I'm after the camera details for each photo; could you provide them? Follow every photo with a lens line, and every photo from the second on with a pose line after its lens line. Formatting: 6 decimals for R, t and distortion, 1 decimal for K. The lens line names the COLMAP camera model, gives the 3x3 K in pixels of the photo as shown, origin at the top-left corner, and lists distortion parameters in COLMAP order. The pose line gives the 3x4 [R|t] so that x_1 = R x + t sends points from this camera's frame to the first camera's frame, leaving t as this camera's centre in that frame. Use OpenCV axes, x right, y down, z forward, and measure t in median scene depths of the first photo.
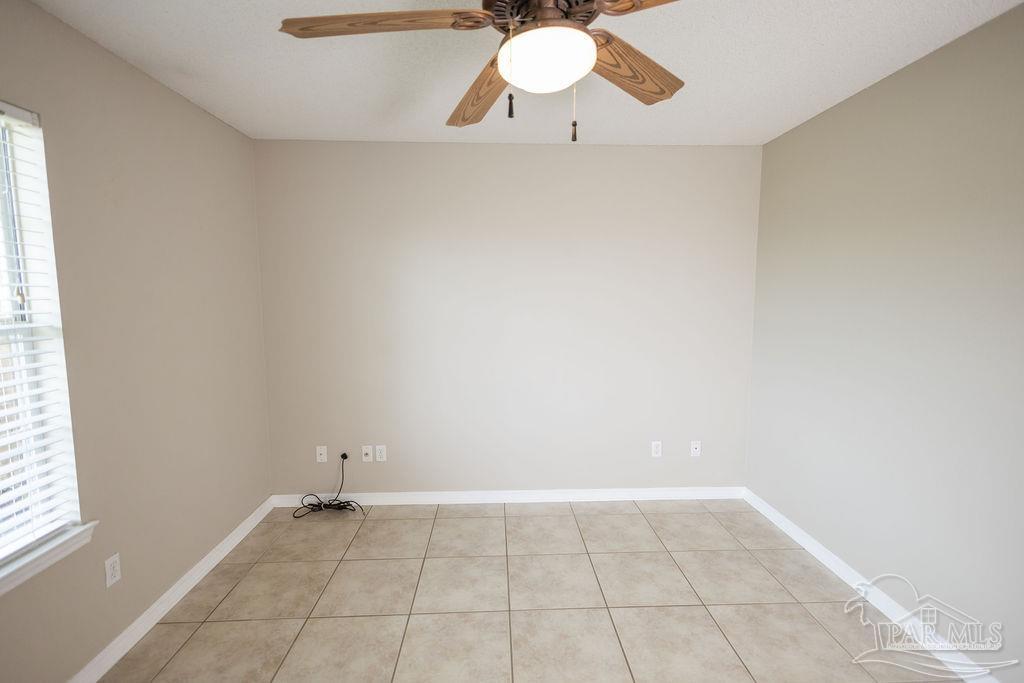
lens RADIAL K [[470.1, 0, 513.8], [0, 470.1, 341.8], [0, 0, 1]] dist [0.011724, -0.001015]
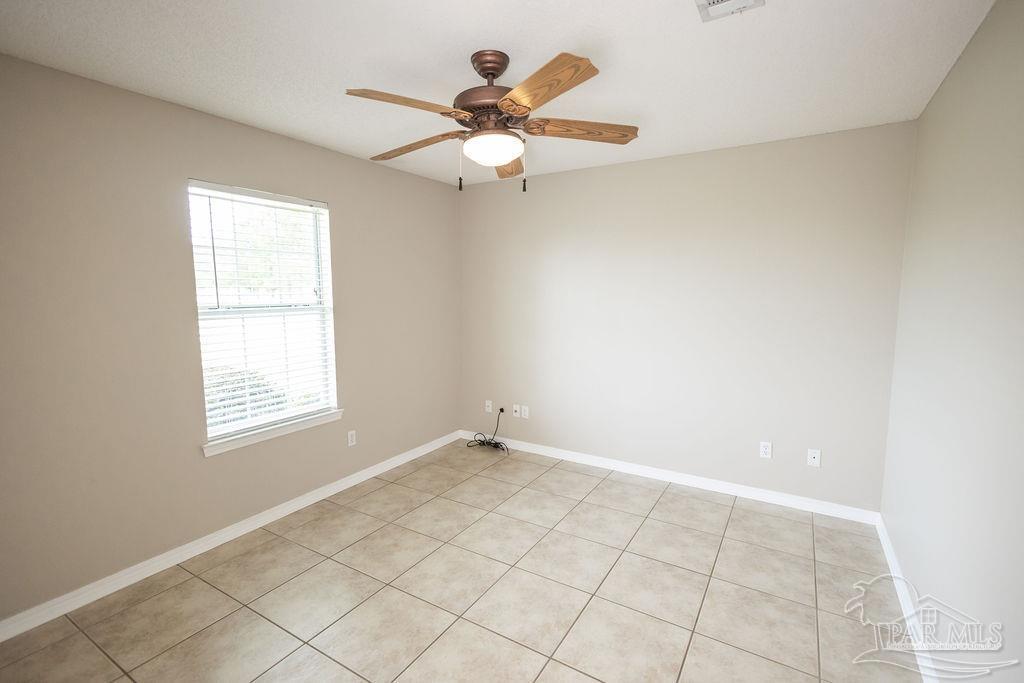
lens RADIAL K [[470.1, 0, 511.7], [0, 470.1, 344.6], [0, 0, 1]] dist [0.011724, -0.001015]
pose [[0.829883, 0.067251, -0.553869, 0.482212], [-0.060171, 0.997707, 0.030985, 0.011543], [0.554683, 0.007613, 0.832027, -0.141347]]
